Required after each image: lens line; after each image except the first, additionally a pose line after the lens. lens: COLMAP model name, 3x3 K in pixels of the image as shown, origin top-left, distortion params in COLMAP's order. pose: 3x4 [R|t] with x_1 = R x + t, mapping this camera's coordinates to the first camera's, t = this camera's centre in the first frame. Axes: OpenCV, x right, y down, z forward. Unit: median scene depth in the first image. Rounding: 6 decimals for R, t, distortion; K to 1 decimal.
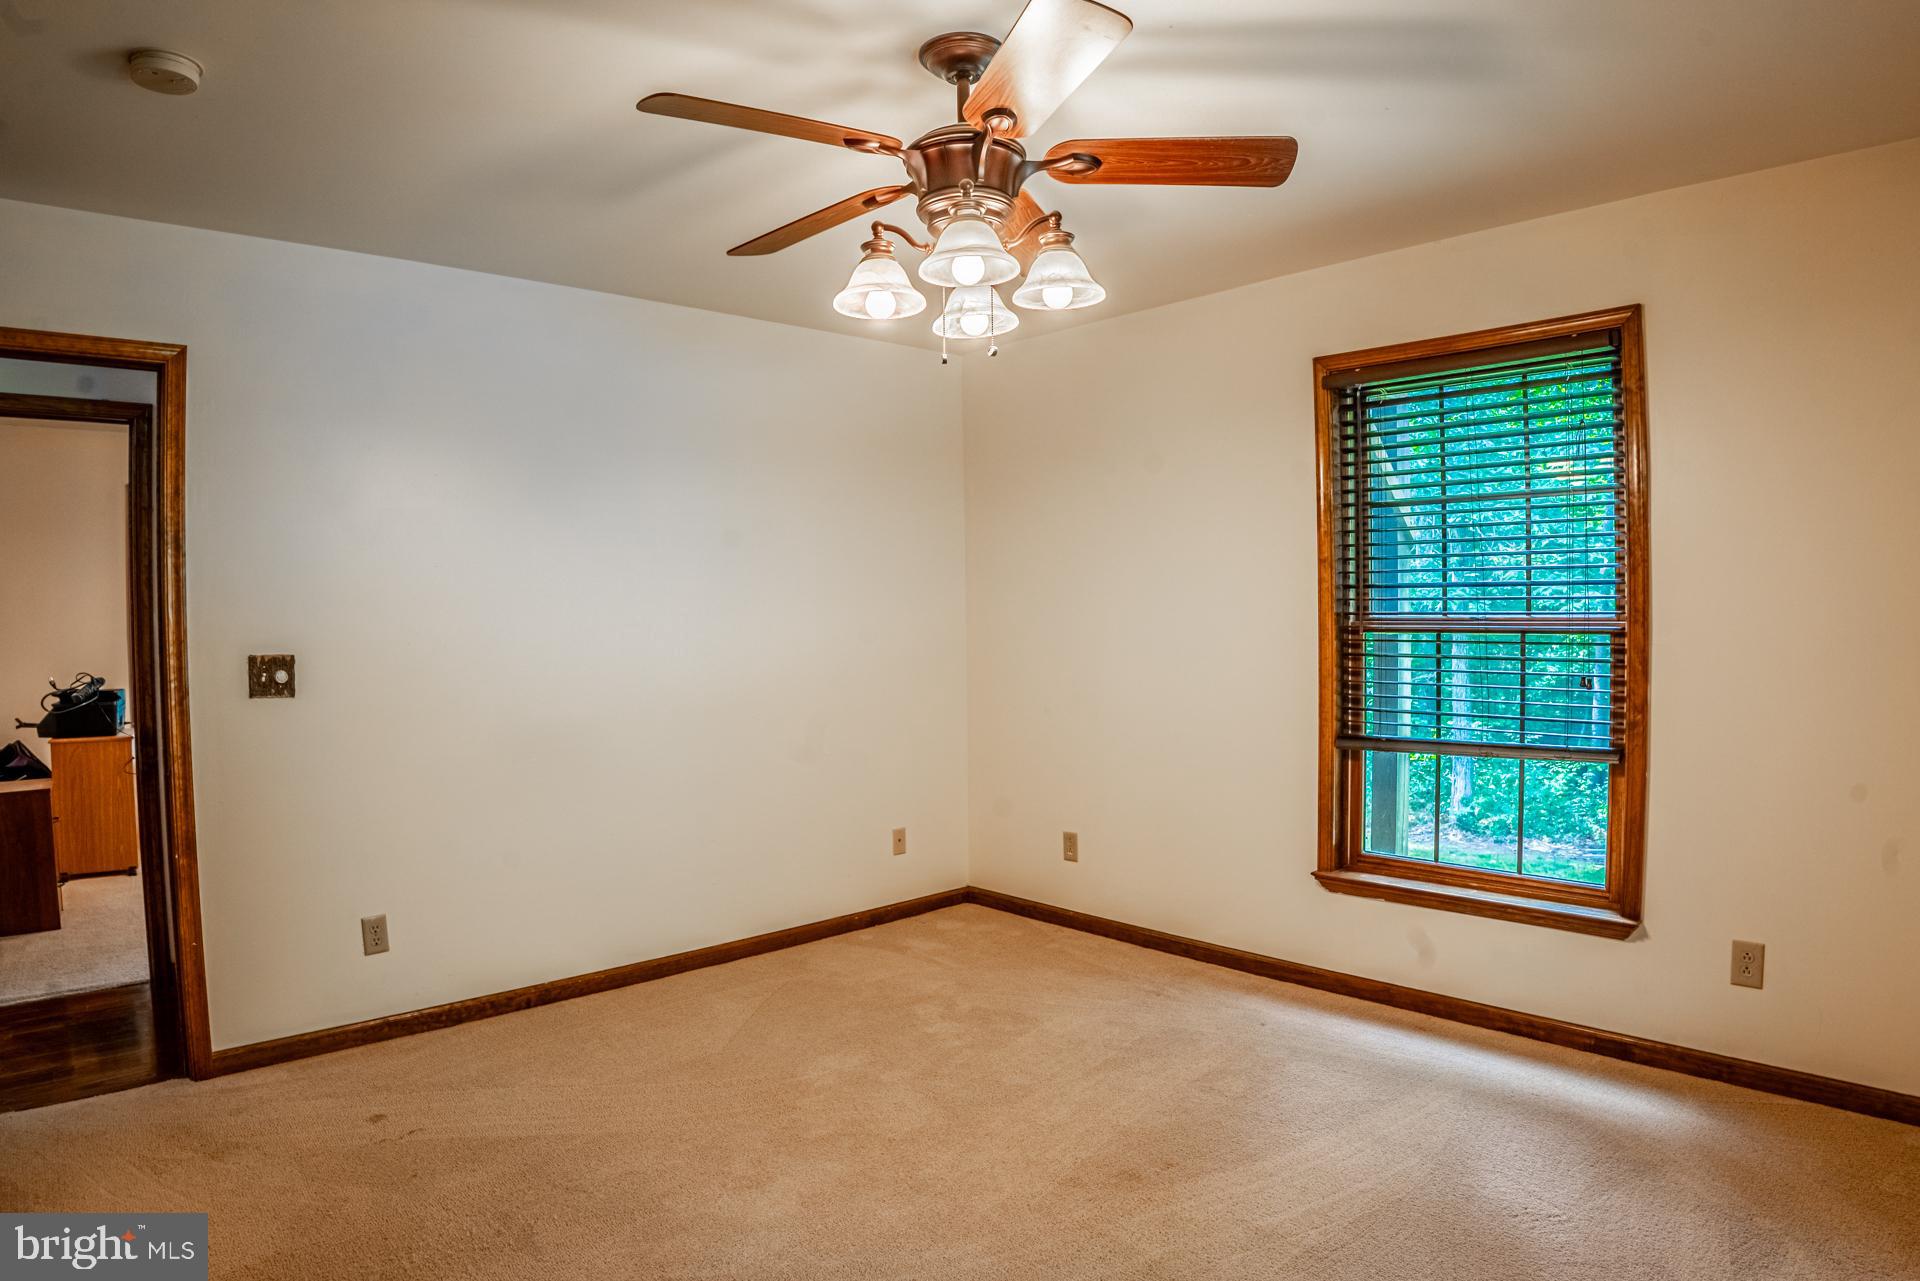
lens RADIAL K [[1113.1, 0, 956.3], [0, 1113.1, 643.1], [0, 0, 1]] dist [-0.157025, 0.045602]
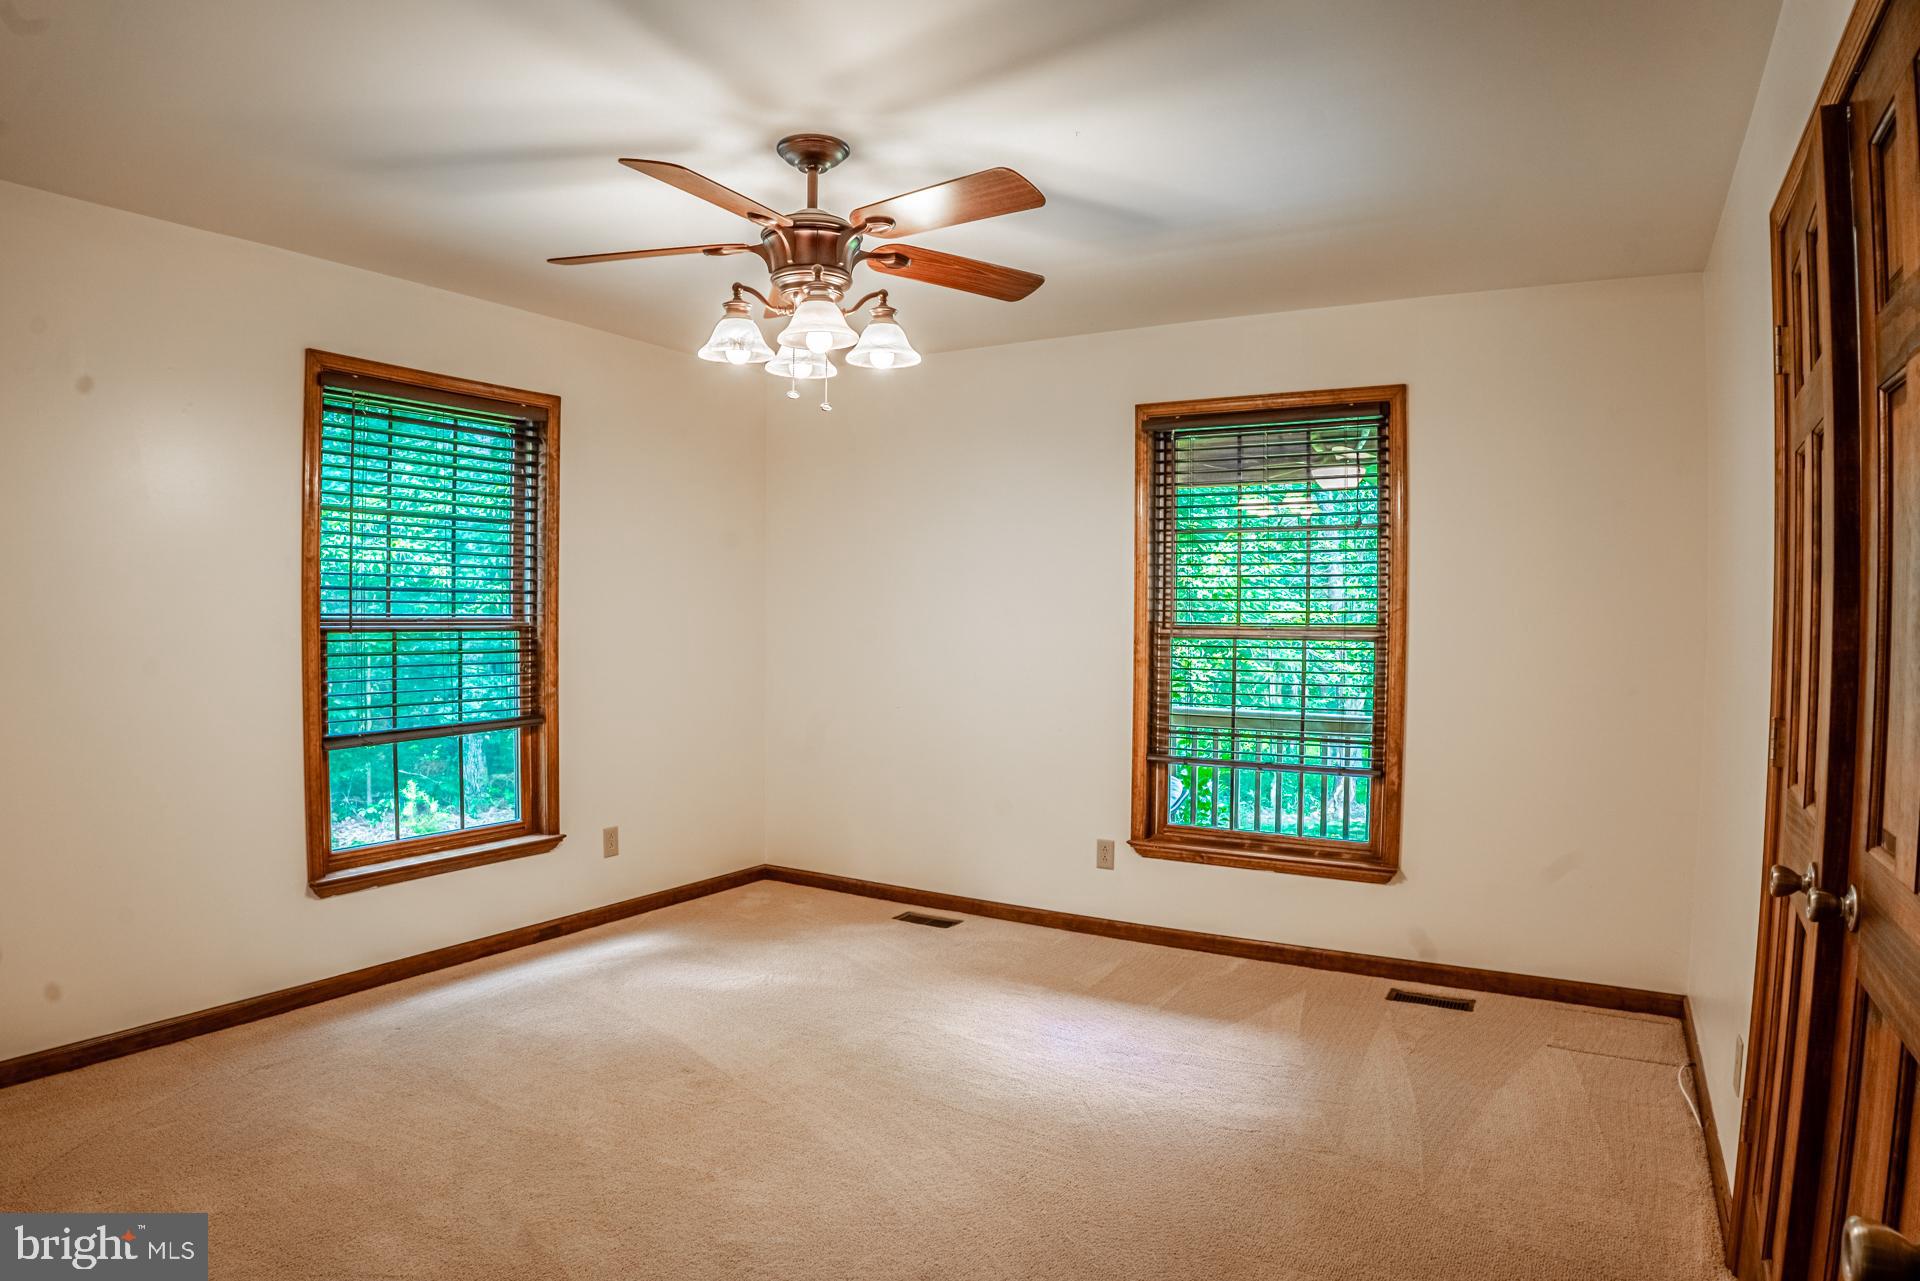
lens RADIAL K [[1116.4, 0, 956.0], [0, 1116.4, 641.8], [0, 0, 1]] dist [-0.154244, 0.041973]
pose [[-0.271594, -0.019444, 0.962215, -0.822441], [0.023361, 0.999368, 0.026789, -0.016945], [-0.962128, 0.029754, -0.270968, 0.798262]]
